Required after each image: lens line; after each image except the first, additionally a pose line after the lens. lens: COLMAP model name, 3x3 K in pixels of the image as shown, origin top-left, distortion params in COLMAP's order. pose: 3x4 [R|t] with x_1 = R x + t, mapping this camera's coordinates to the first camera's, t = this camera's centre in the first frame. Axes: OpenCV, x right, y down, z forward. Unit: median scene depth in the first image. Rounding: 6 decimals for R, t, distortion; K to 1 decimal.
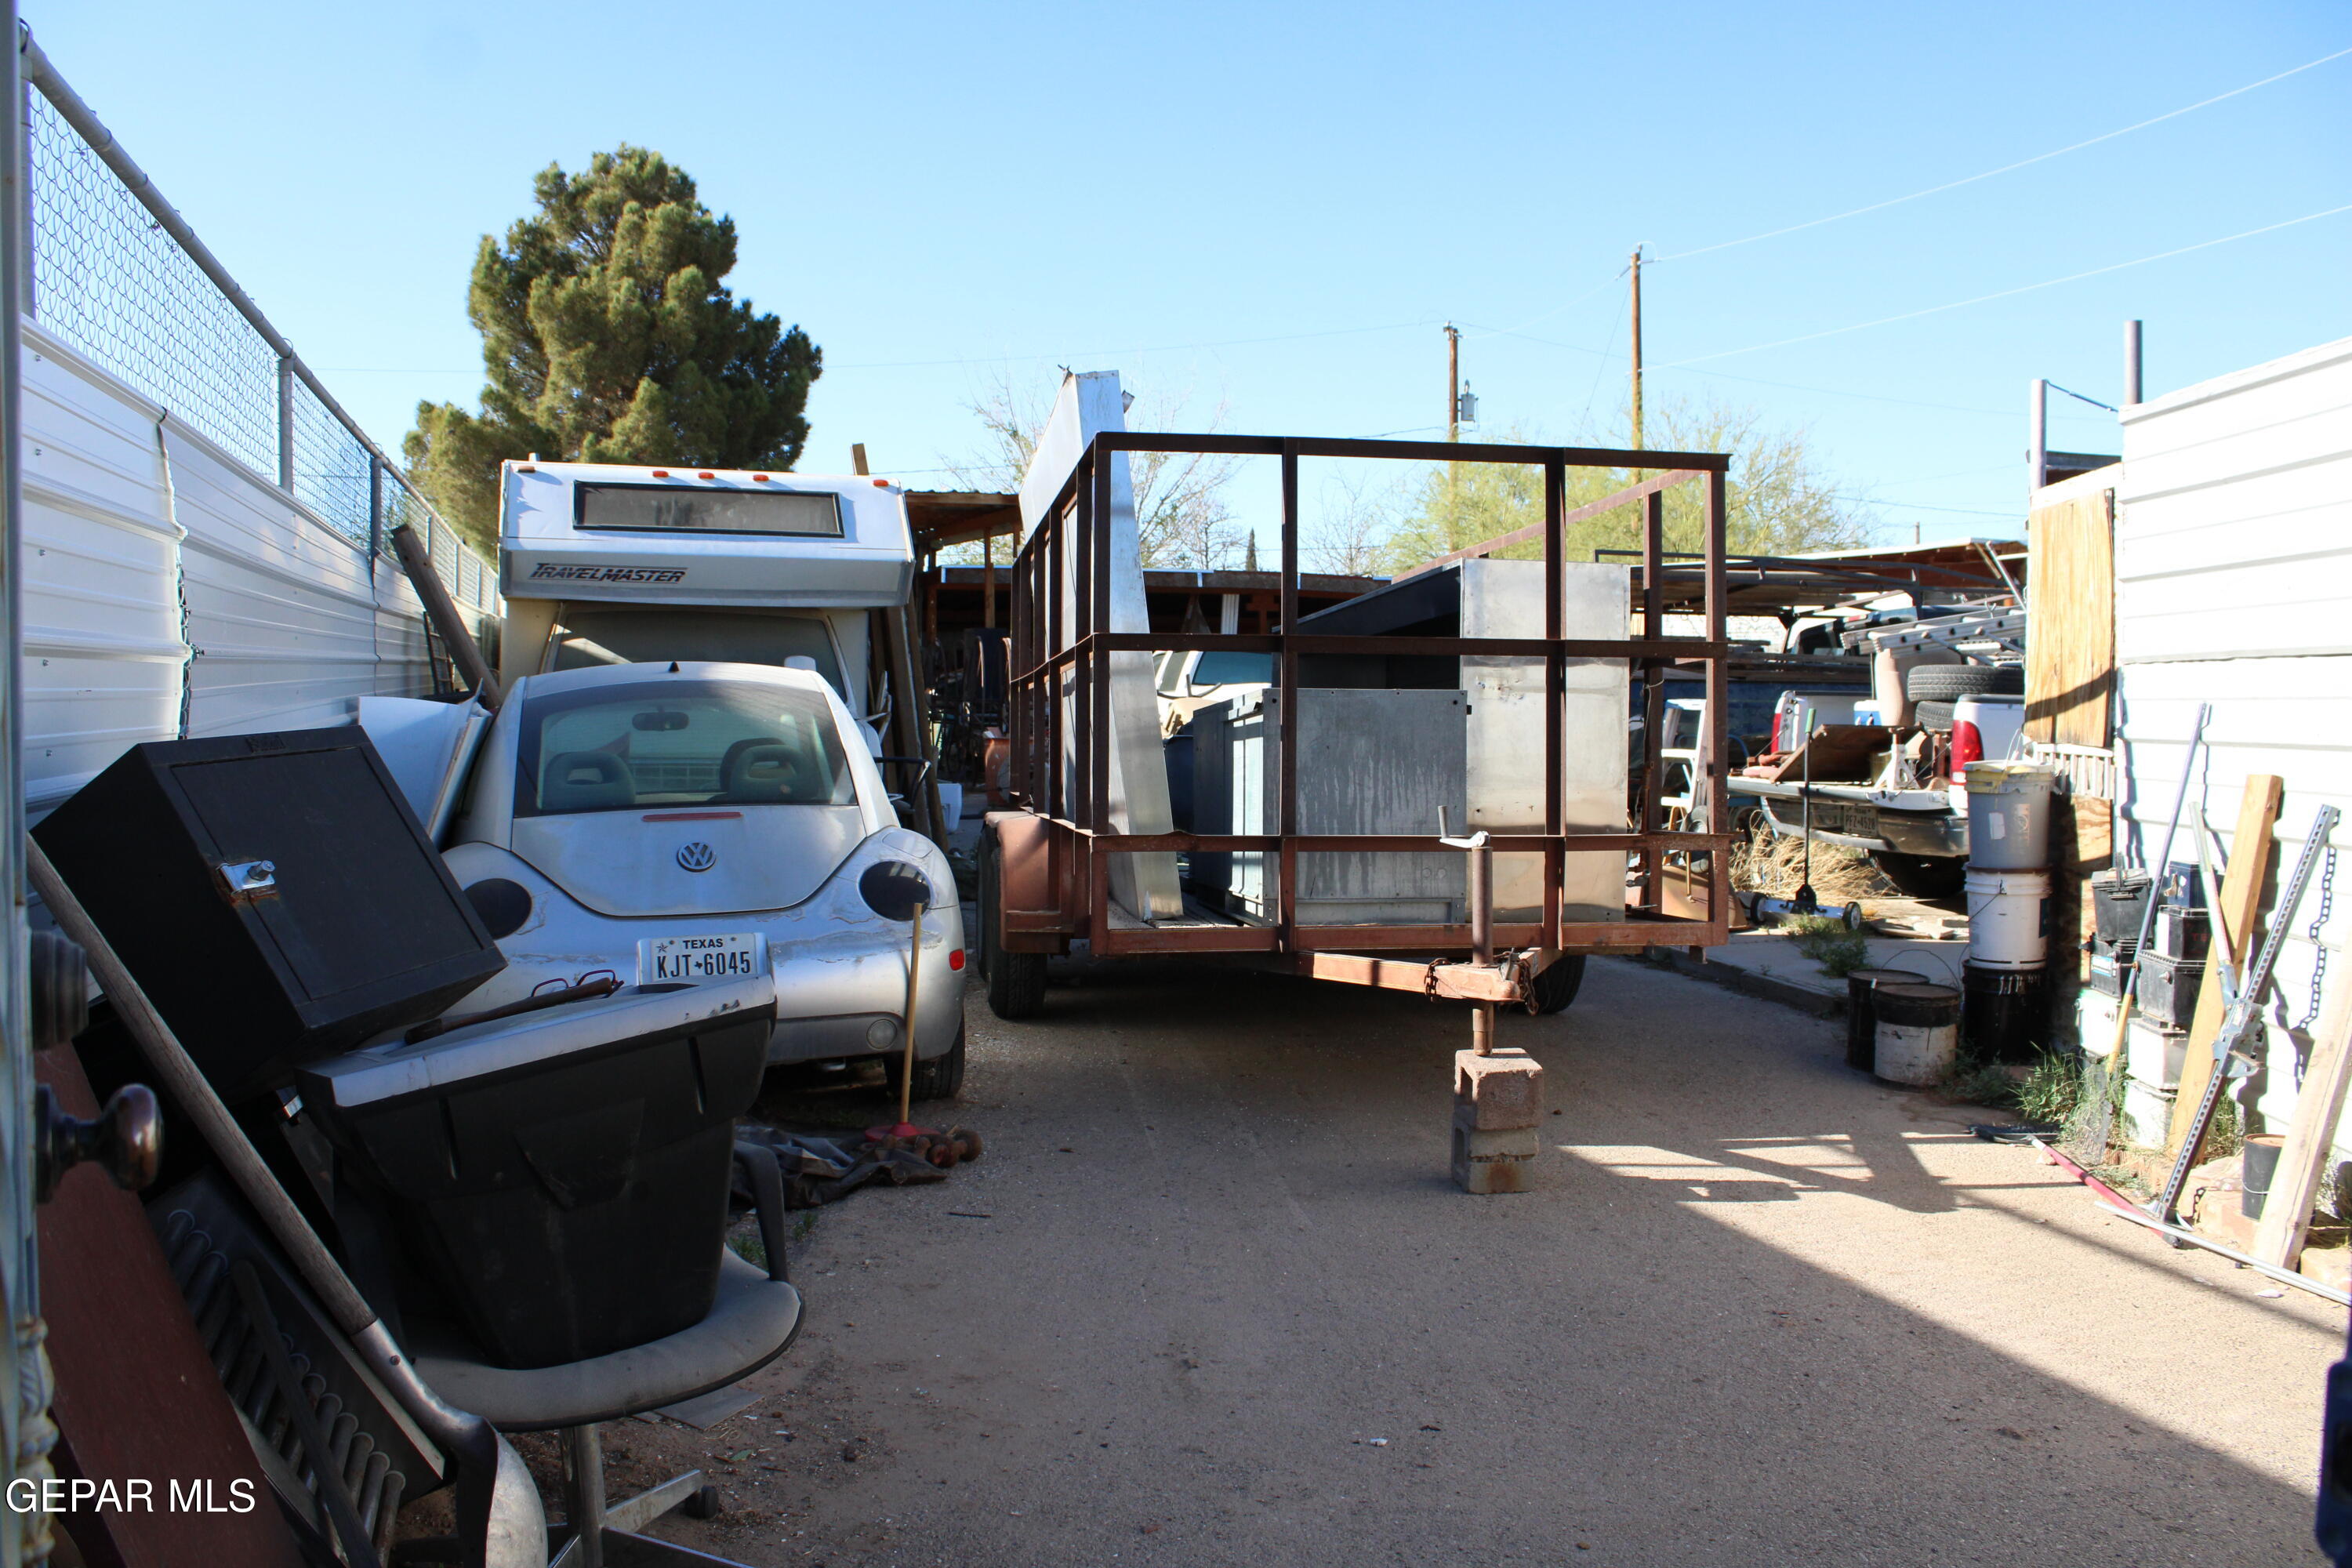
lens RADIAL K [[1956.1, 0, 1183.3], [0, 1956.1, 789.7], [0, 0, 1]] dist [-0.134721, 0.002941]
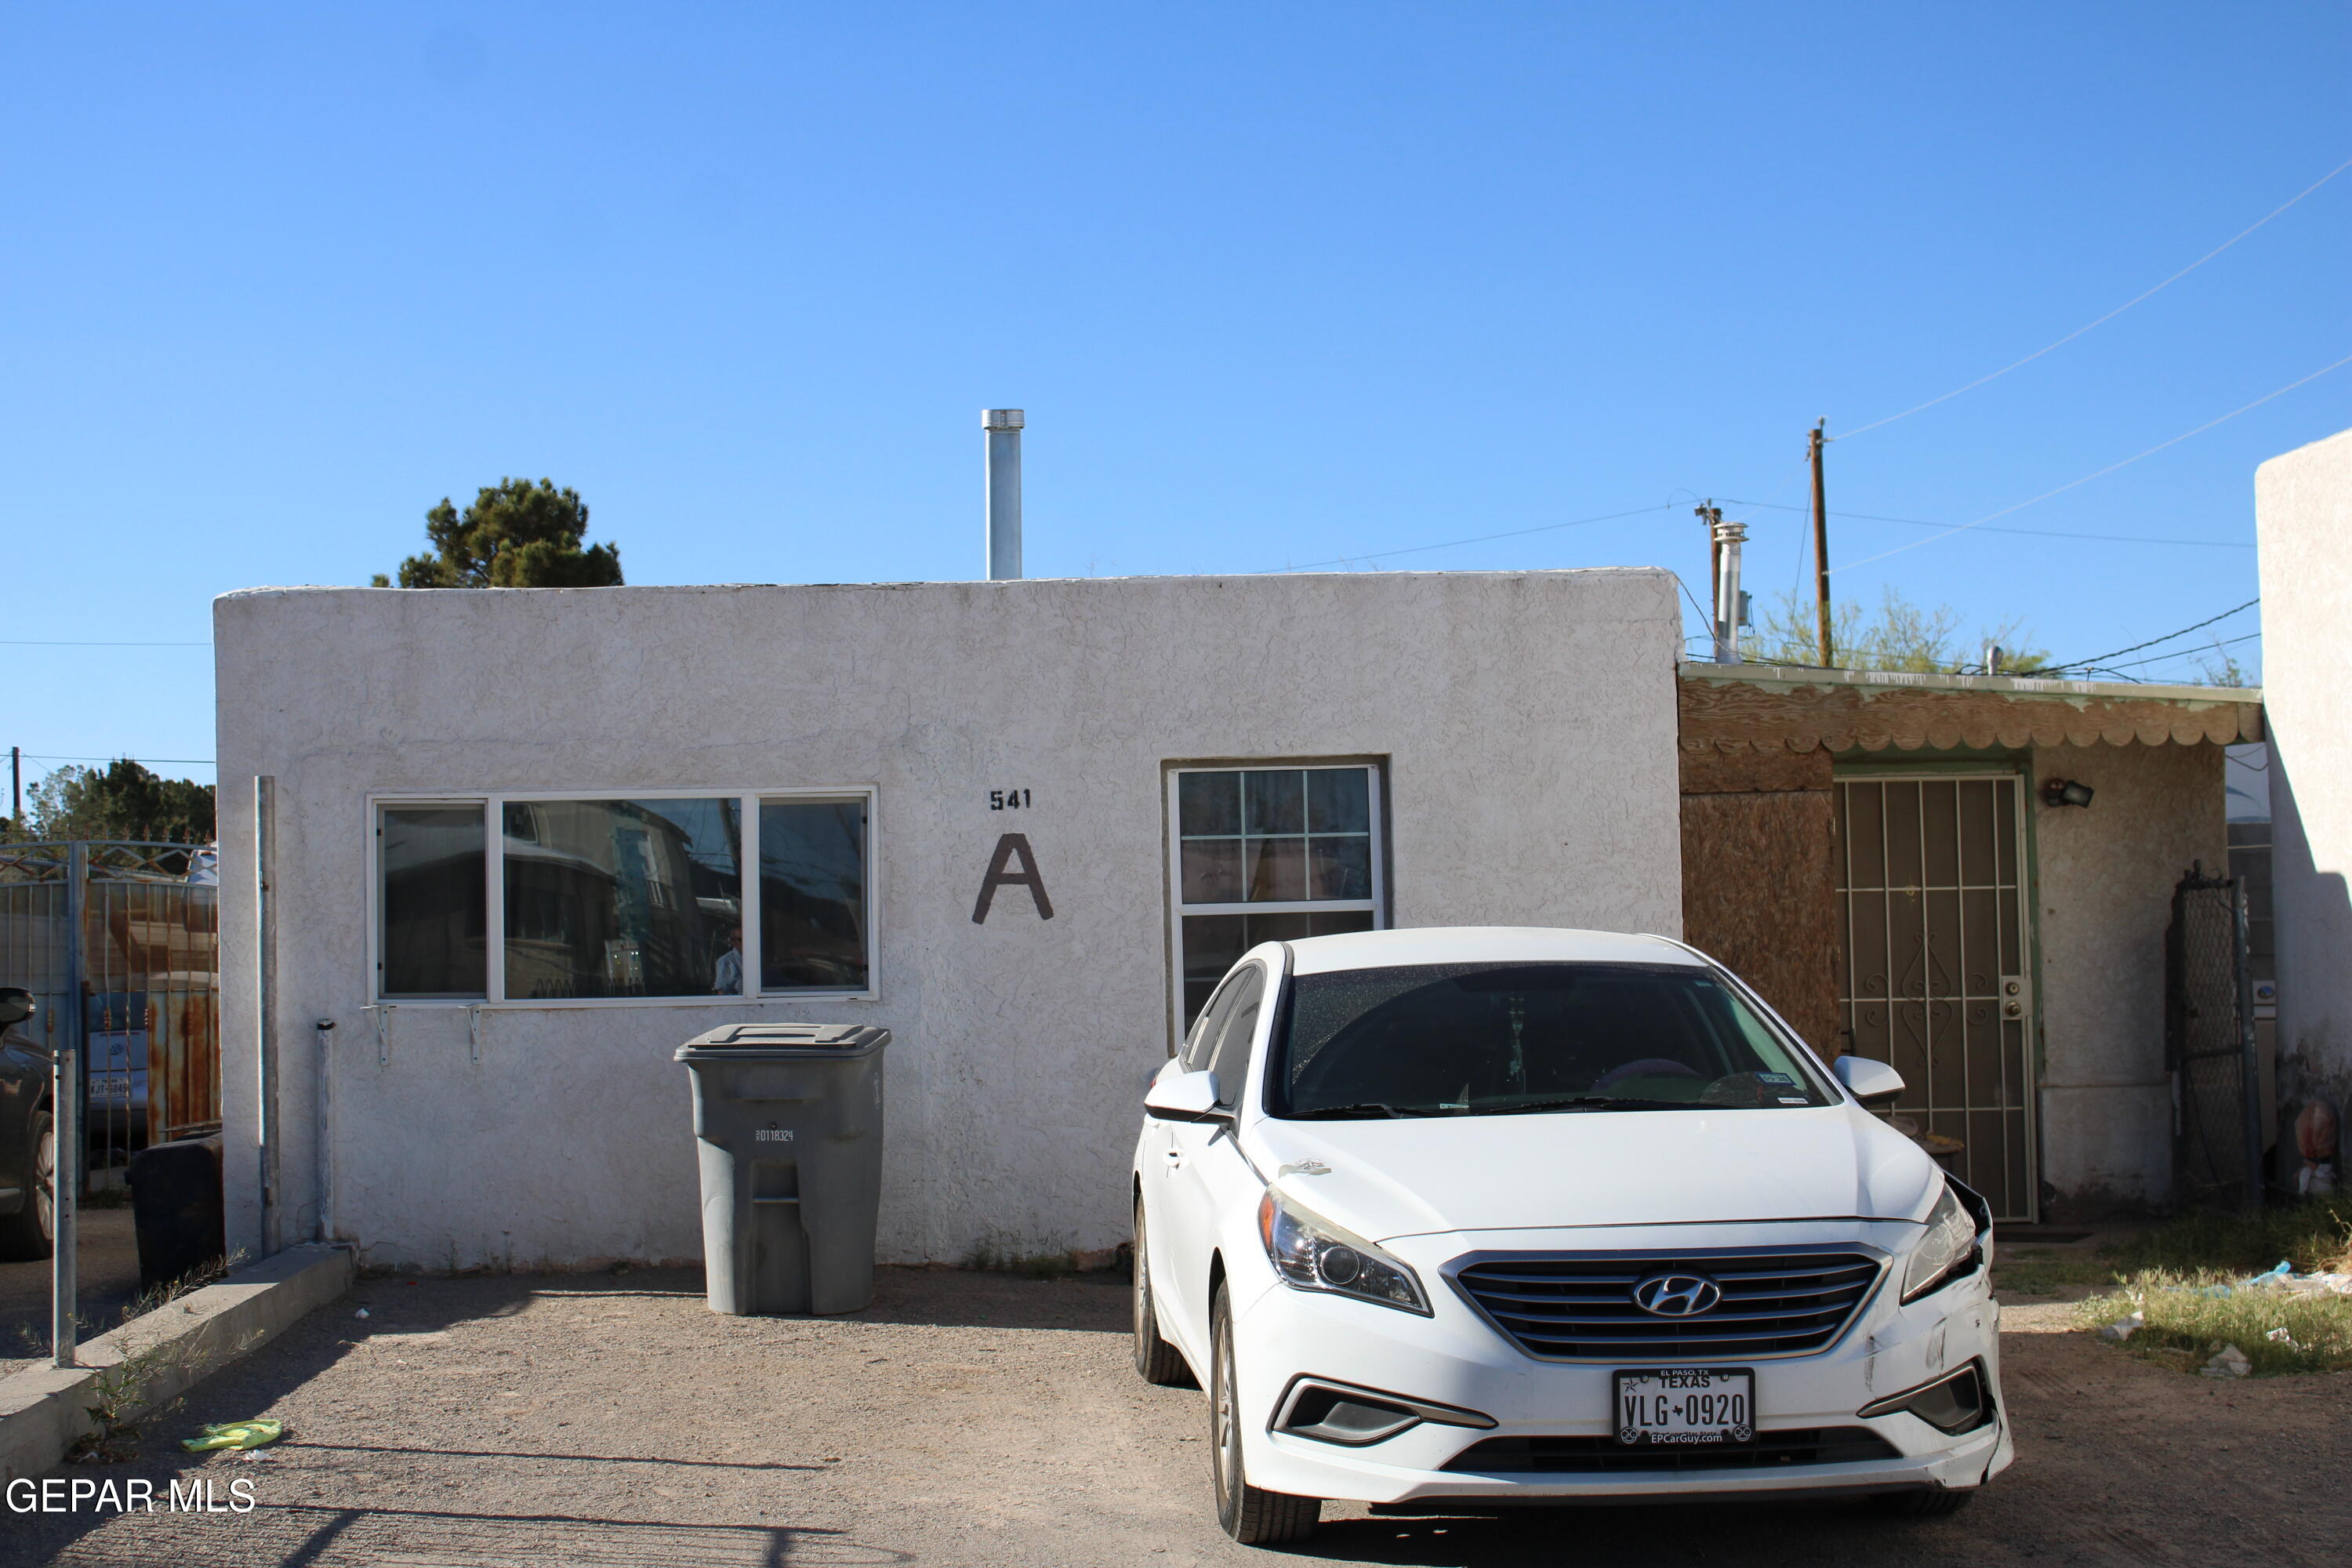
lens RADIAL K [[3321.4, 0, 1180.7], [0, 3321.4, 806.9], [0, 0, 1]] dist [-0.032083, 0.000000]
pose [[0.970276, -0.039587, -0.238739, 0.514786], [0.013472, 0.993836, -0.110040, 0.051793], [0.241624, 0.103552, 0.964829, -0.687011]]
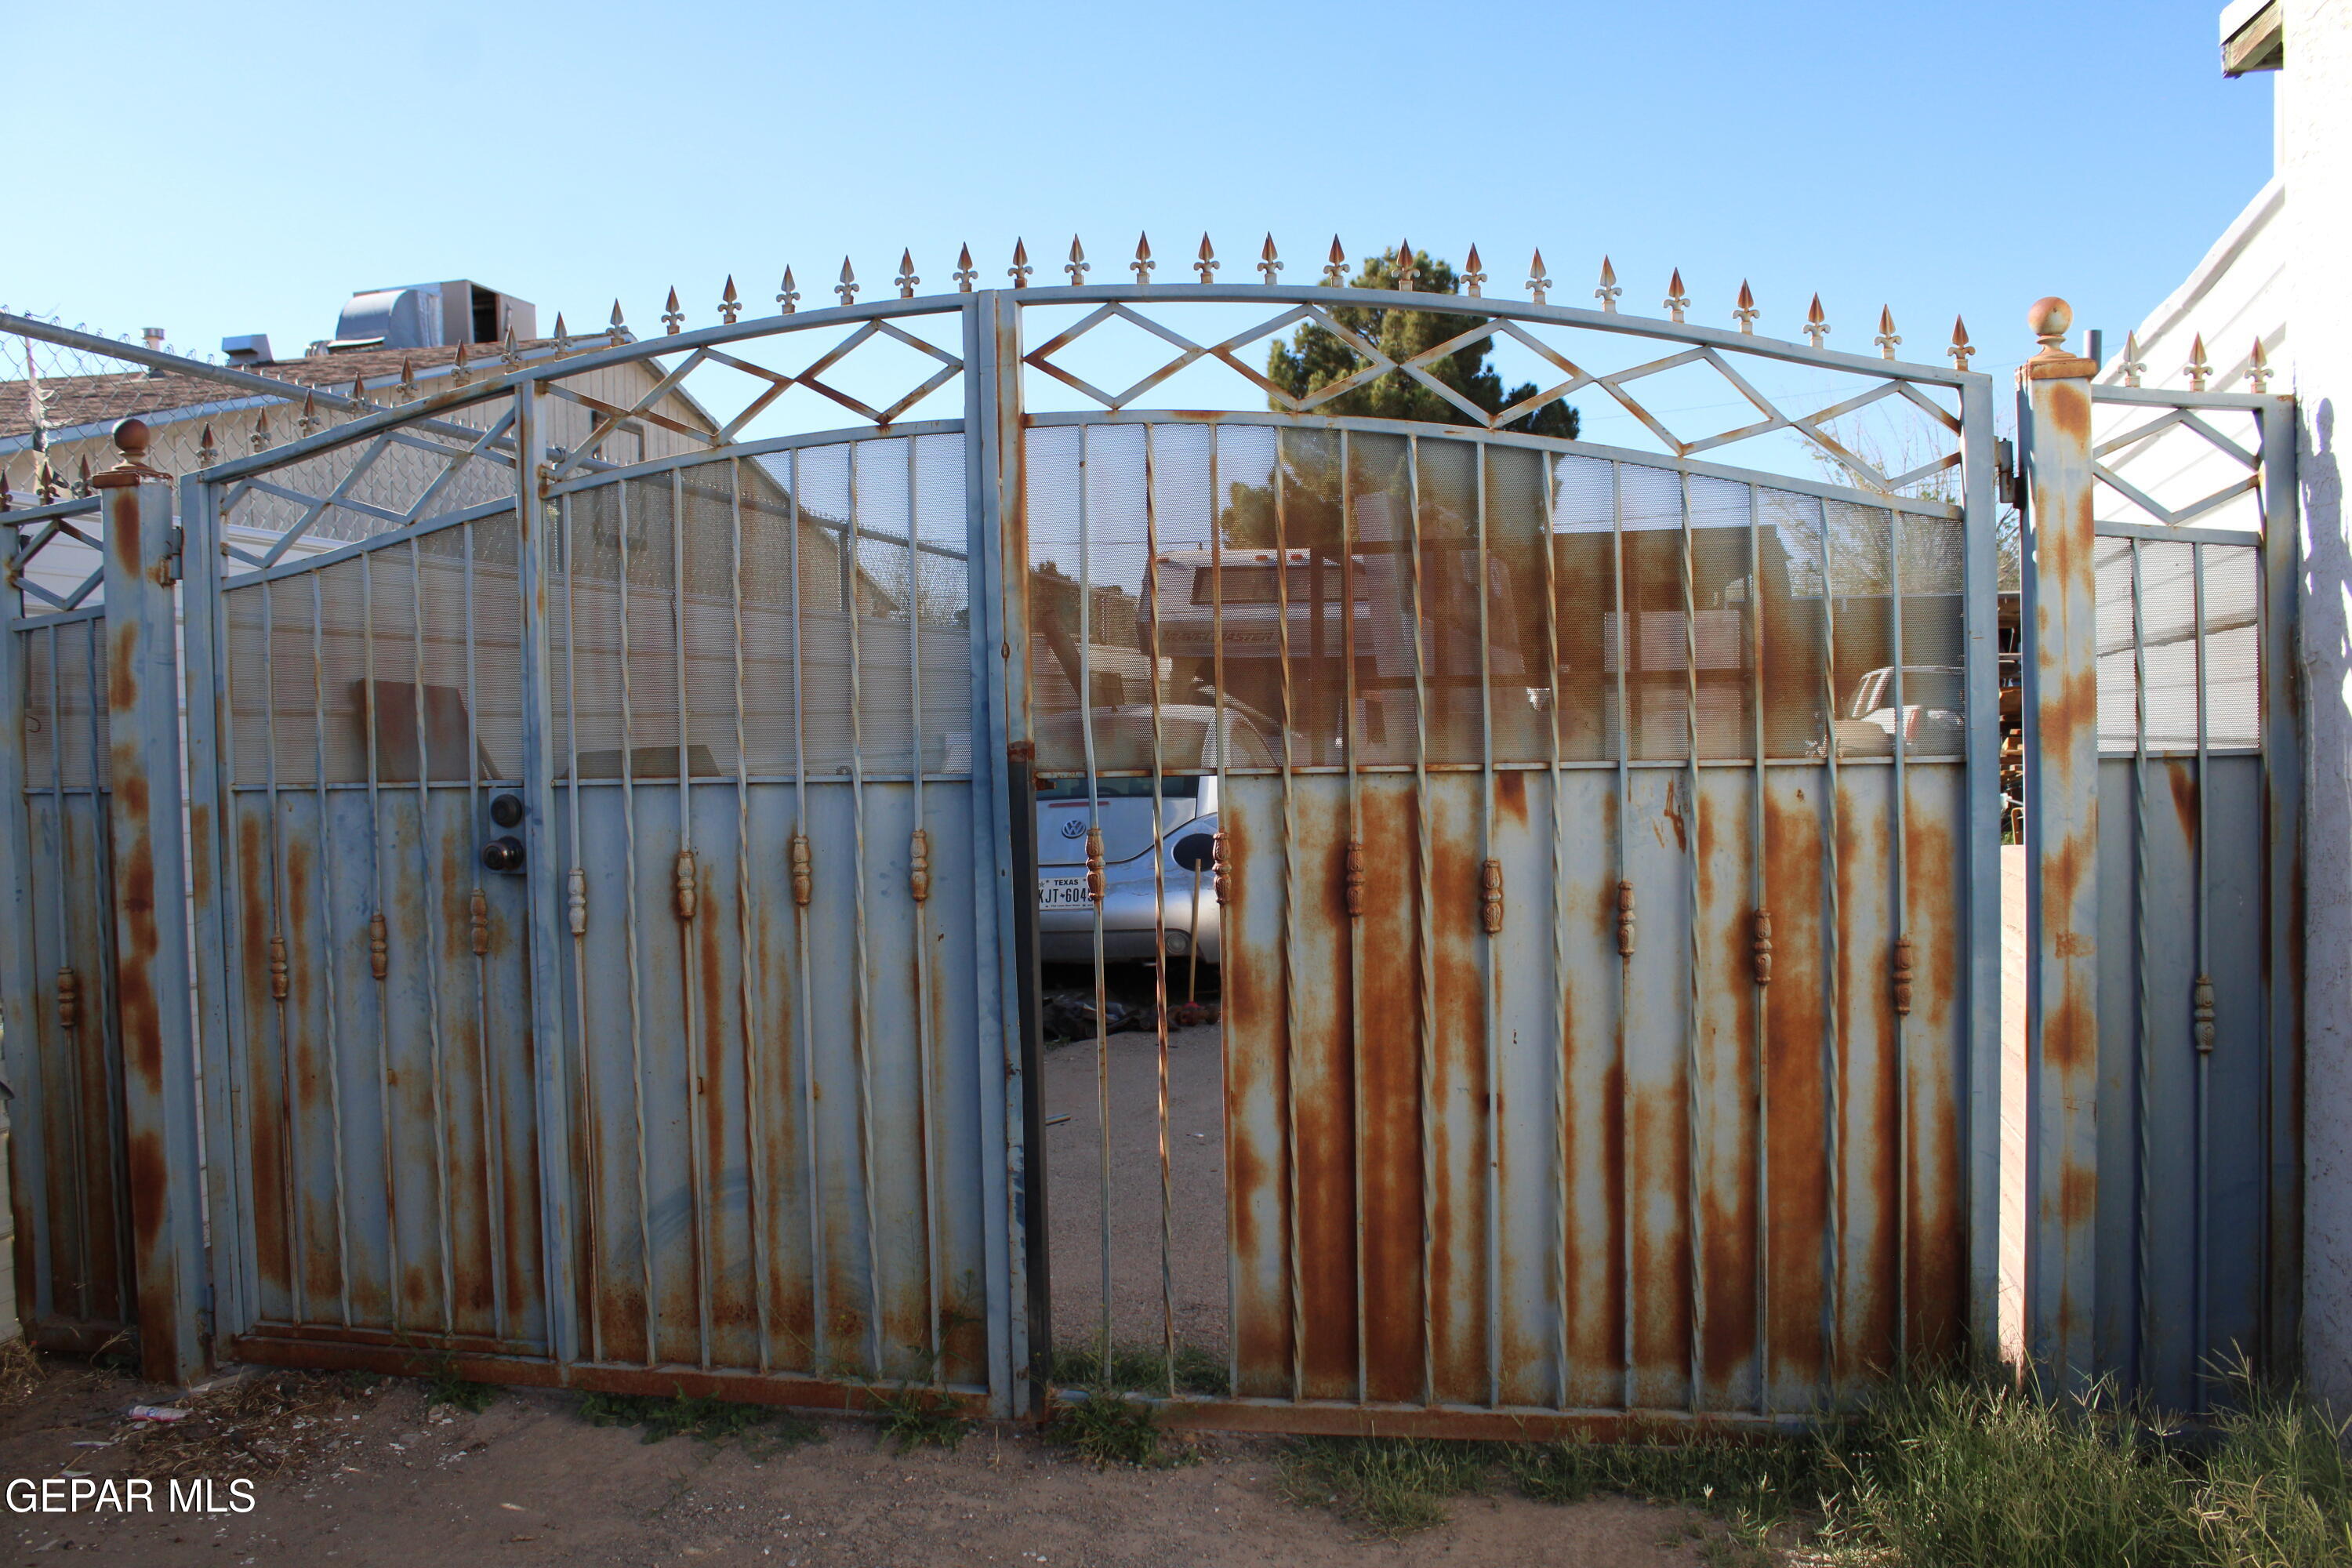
lens RADIAL K [[1956.0, 0, 1185.1], [0, 1956.0, 784.7], [0, 0, 1]] dist [-0.120632, 0.011600]
pose [[0.885865, -0.011566, -0.463800, 0.137030], [0.002777, 0.999803, -0.019630, 0.007326], [0.463936, 0.016102, 0.885723, -0.087881]]
